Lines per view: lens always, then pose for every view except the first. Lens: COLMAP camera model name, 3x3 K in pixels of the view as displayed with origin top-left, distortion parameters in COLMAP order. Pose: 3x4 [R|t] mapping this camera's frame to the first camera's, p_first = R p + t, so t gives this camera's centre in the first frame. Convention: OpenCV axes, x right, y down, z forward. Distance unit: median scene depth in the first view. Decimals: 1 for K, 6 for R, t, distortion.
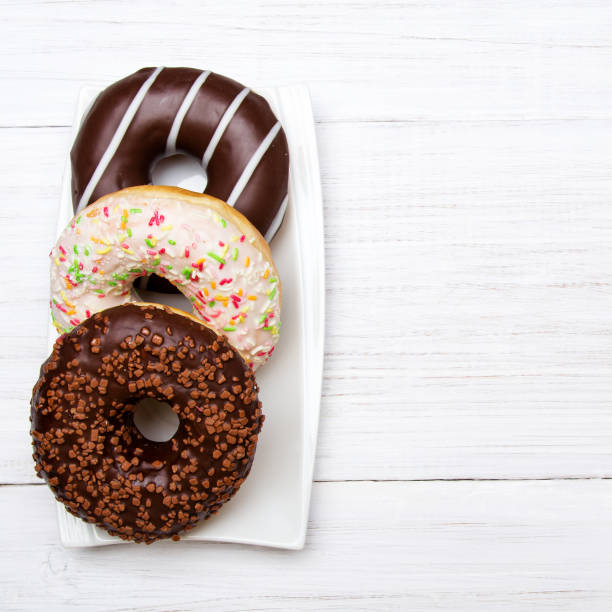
lens RADIAL K [[1279.3, 0, 401.1], [0, 1279.3, 305.5], [0, 0, 1]] dist [-0.061150, -0.100559]
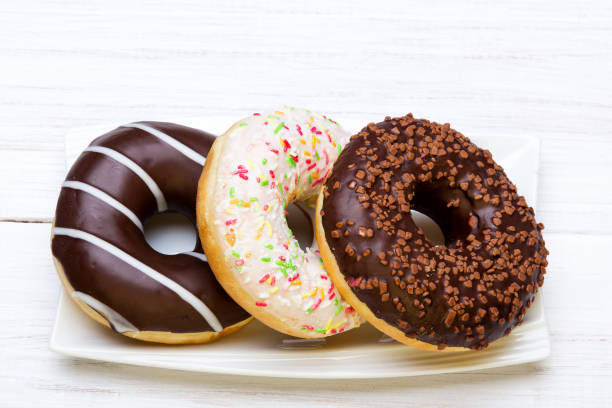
lens RADIAL K [[1982.8, 0, 306.0], [0, 1982.8, 204.0], [0, 0, 1]] dist [0.370992, 0.083269]
pose [[0.009770, -0.894567, 0.446827, -0.896909], [0.984488, 0.086887, 0.152425, -0.249428], [-0.175177, 0.438407, 0.881540, -0.371239]]
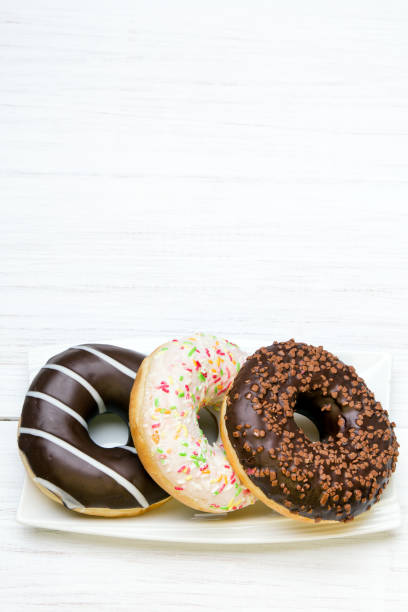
lens RADIAL K [[1644.4, 0, 192.3], [0, 1644.4, 306.2], [0, 0, 1]] dist [0.257898, -0.483159]
pose [[0.009248, -0.883204, 0.468898, -0.897725], [0.985430, 0.087688, 0.145731, -0.288137], [-0.169827, 0.460719, 0.871147, -0.512627]]
